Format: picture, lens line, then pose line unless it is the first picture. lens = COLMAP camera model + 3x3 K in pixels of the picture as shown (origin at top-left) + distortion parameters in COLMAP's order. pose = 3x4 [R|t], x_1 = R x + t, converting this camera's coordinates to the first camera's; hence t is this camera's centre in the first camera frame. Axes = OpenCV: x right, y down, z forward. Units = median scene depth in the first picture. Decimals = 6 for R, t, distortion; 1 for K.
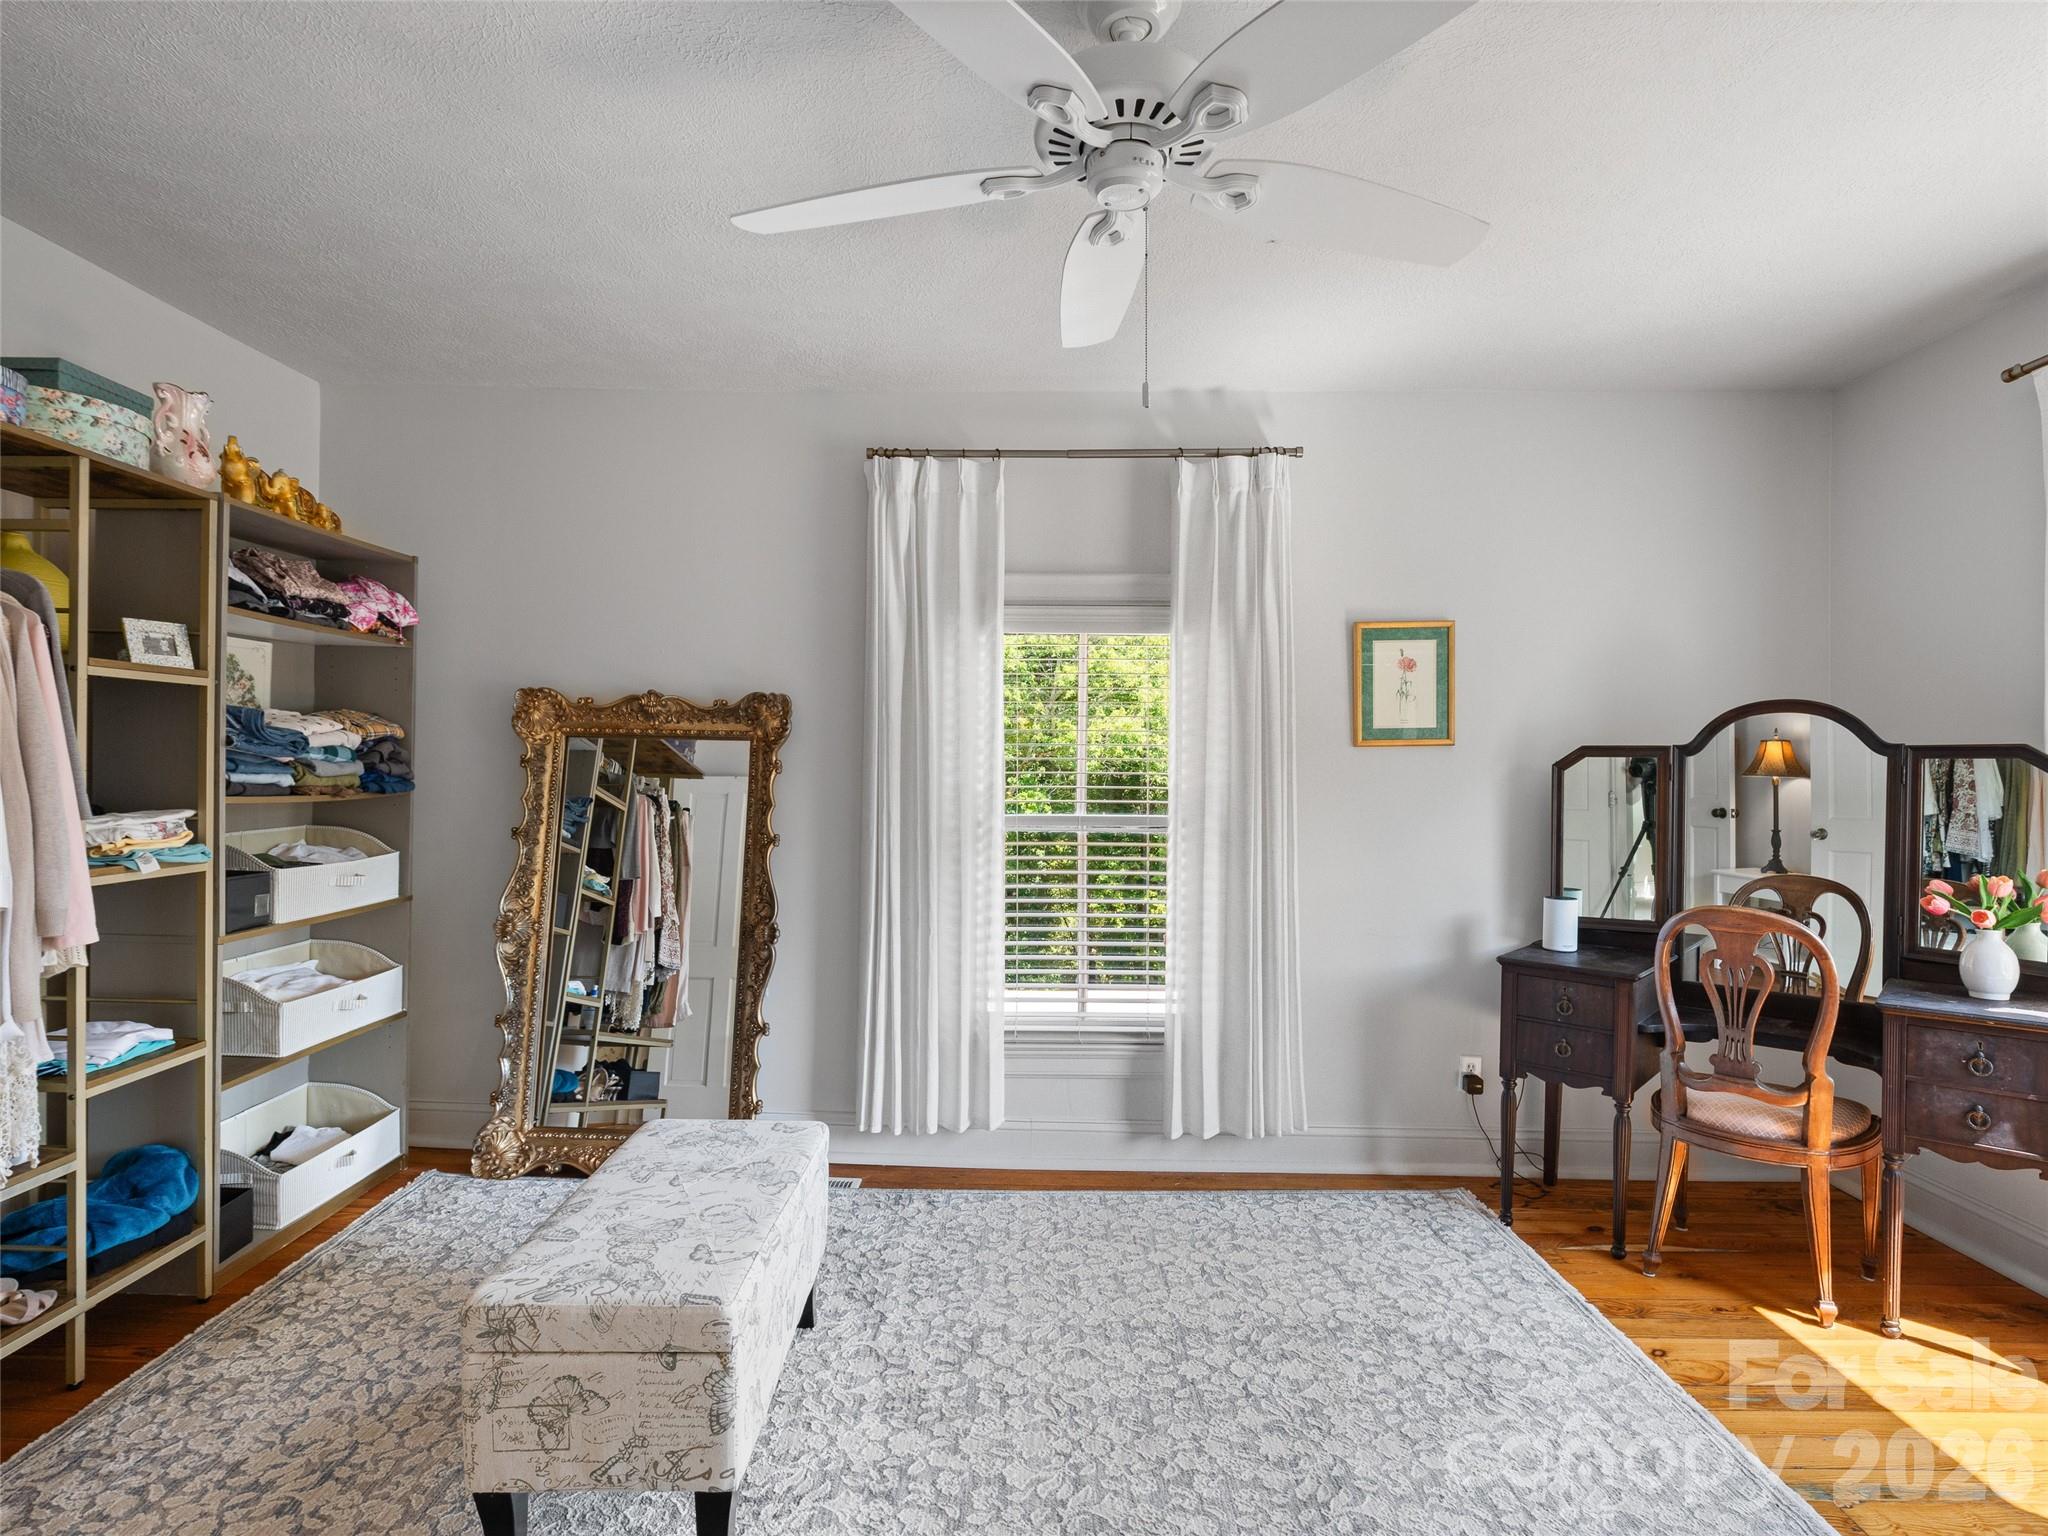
lens RADIAL K [[1035.3, 0, 1024.0], [0, 1035.3, 768.0], [0, 0, 1]] dist [-0.016797, -0.000692]
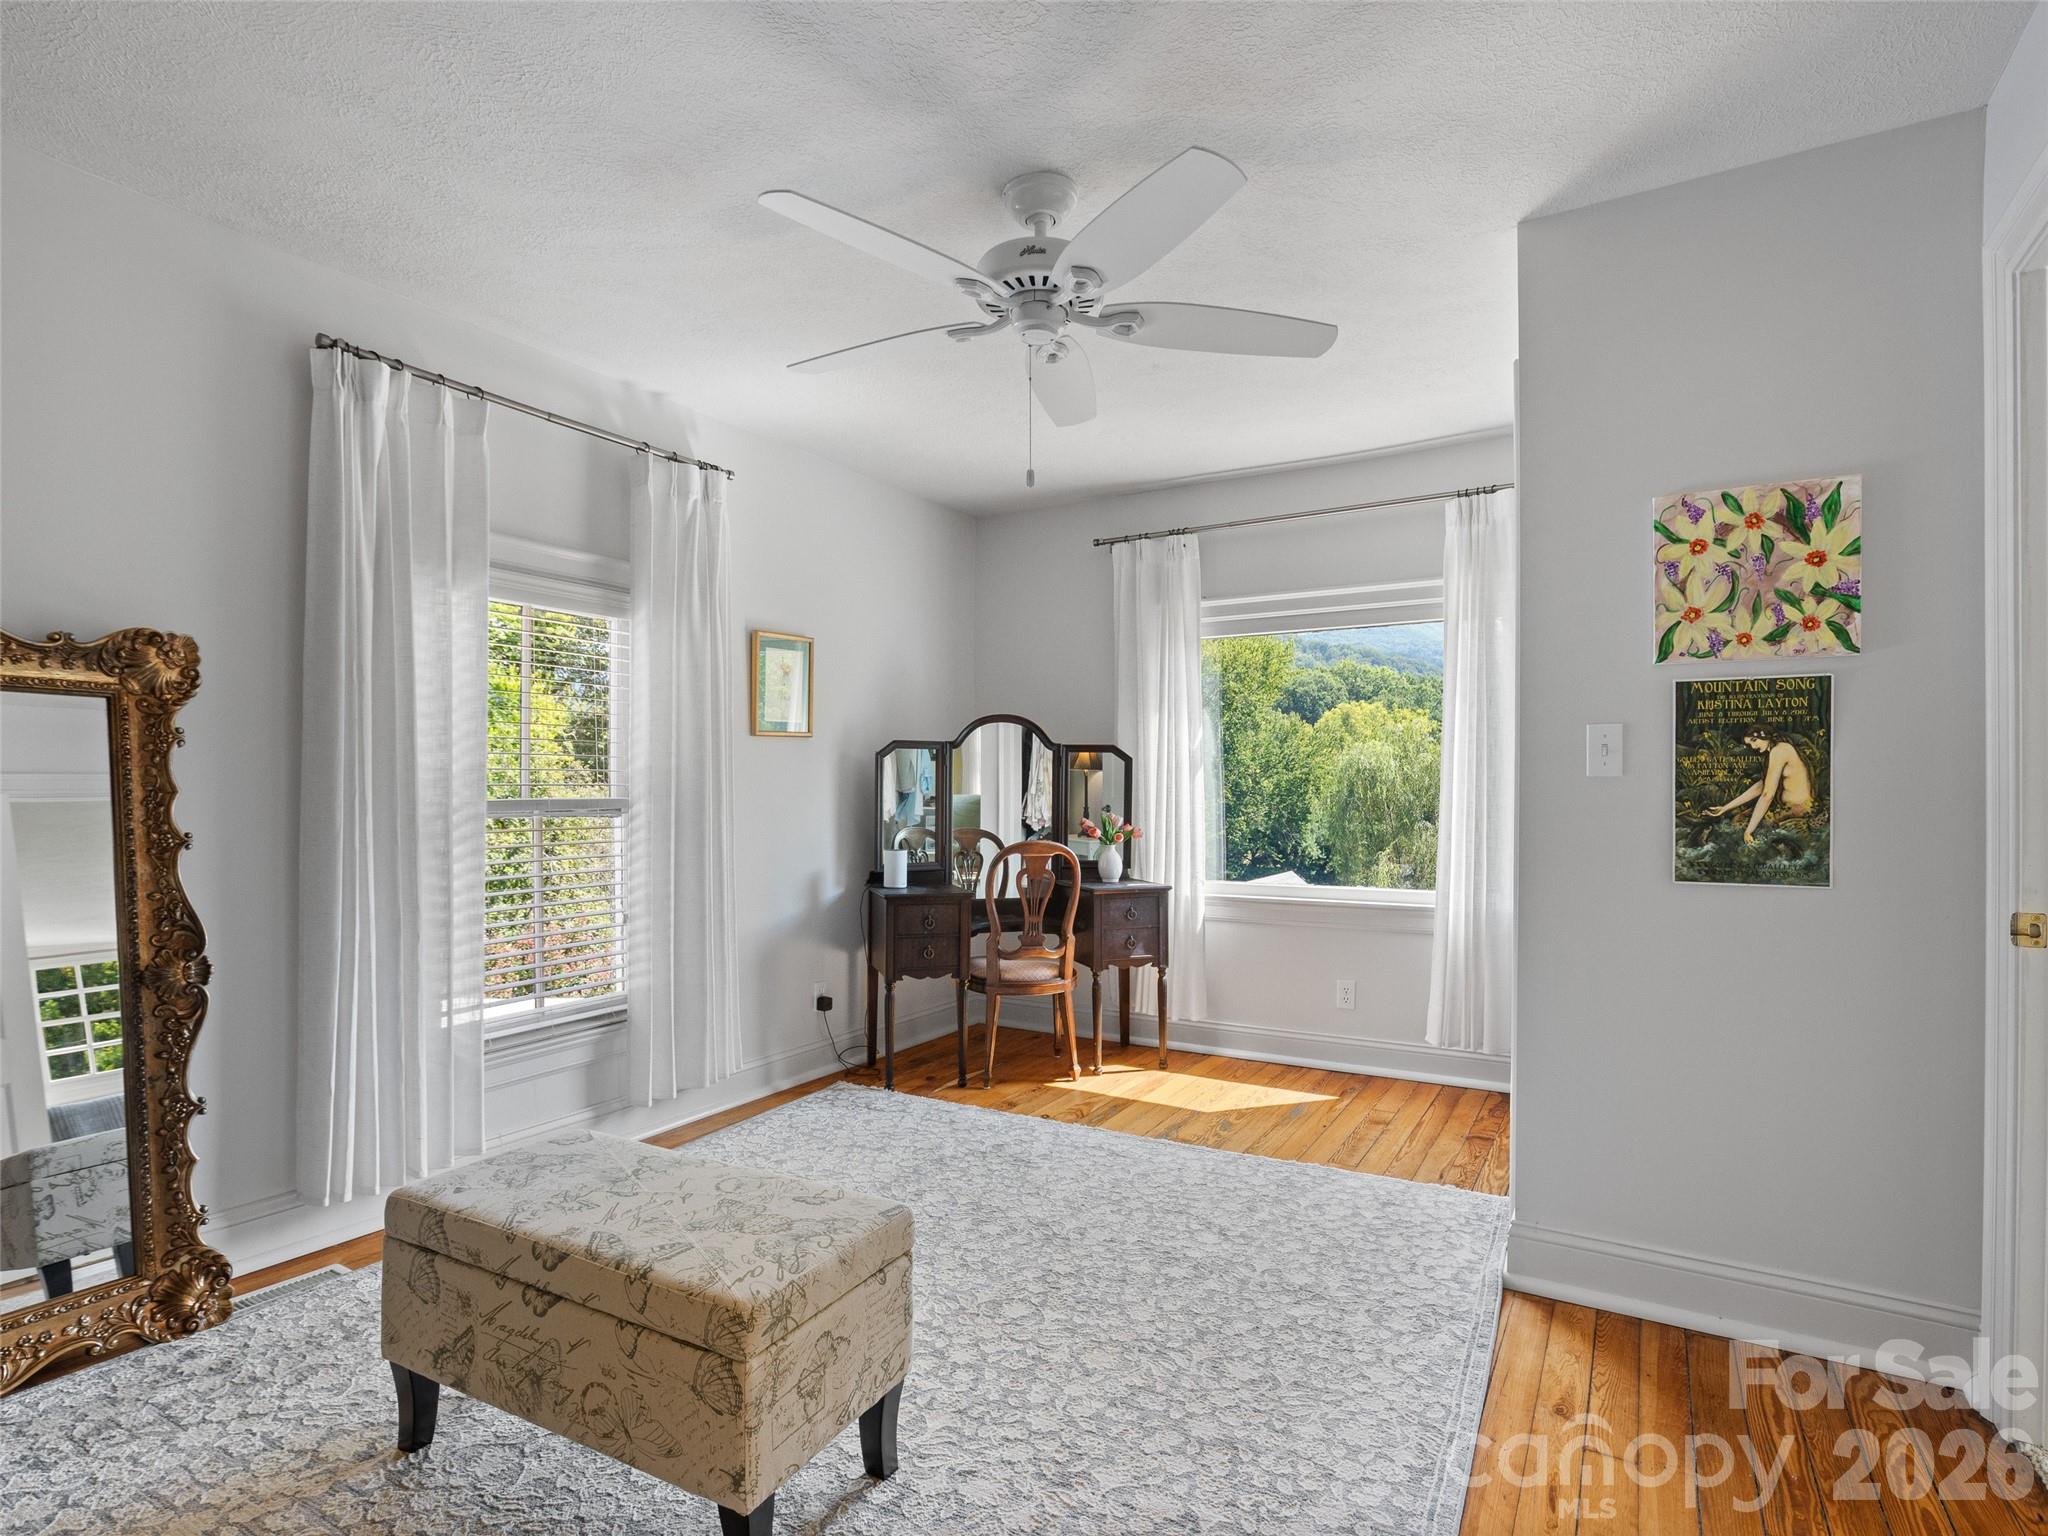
lens RADIAL K [[1038.6, 0, 1024.0], [0, 1038.6, 768.0], [0, 0, 1]] dist [-0.029635, 0.007925]
pose [[0.492700, 0.005887, 0.870180, -0.580979], [-0.002988, 0.999983, -0.005073, 0.022303], [-0.870194, -0.000100, 0.492709, 0.159846]]
